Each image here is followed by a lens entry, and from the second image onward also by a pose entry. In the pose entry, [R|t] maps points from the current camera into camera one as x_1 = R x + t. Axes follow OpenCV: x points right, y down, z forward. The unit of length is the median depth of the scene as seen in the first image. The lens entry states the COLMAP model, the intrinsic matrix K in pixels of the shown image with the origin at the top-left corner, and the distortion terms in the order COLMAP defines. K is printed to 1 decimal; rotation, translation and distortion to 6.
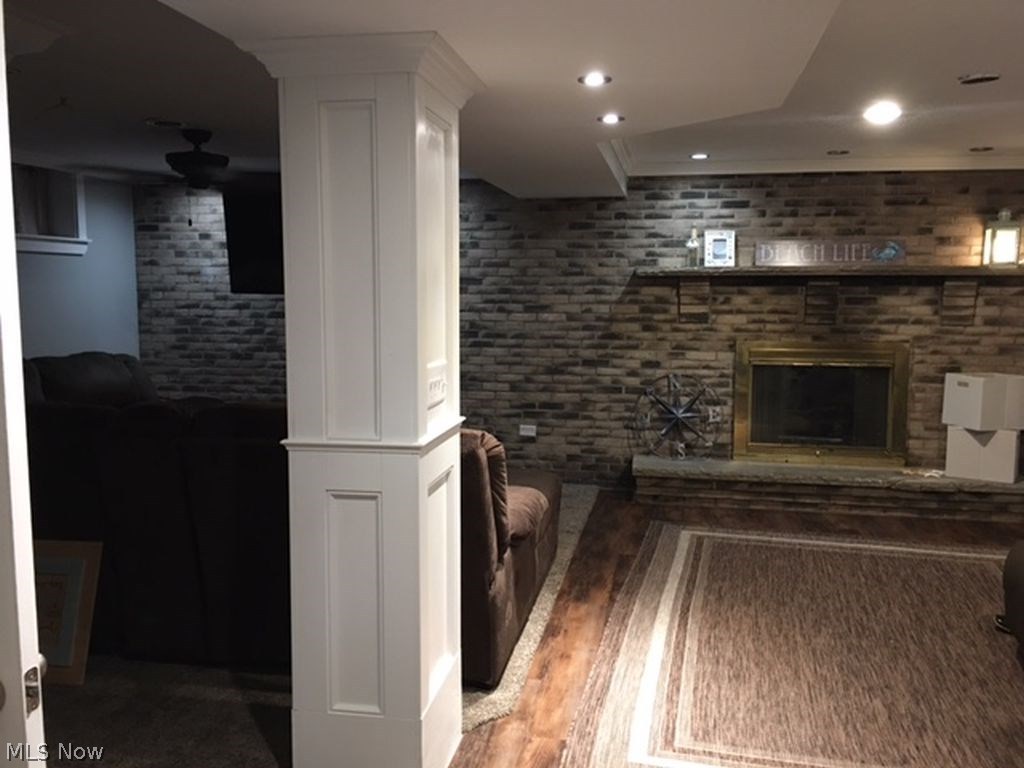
lens RADIAL K [[889.0, 0, 507.6], [0, 889.0, 388.5], [0, 0, 1]] dist [0.108824, -0.158667]
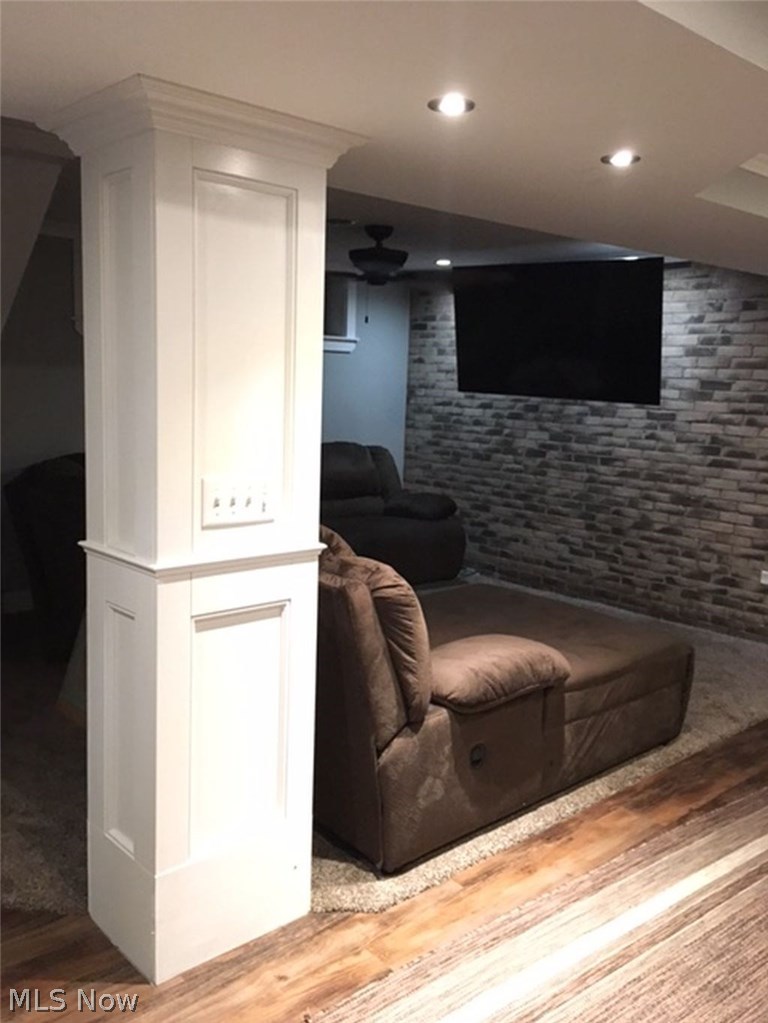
lens RADIAL K [[888.1, 0, 384.0], [0, 888.1, 511.5], [0, 0, 1]] dist [0.108824, -0.158667]
pose [[0.794461, 0.116304, -0.596075, 0.220044], [-0.101270, 0.993120, 0.058799, -0.024203], [0.598812, 0.013651, 0.800773, 0.164510]]
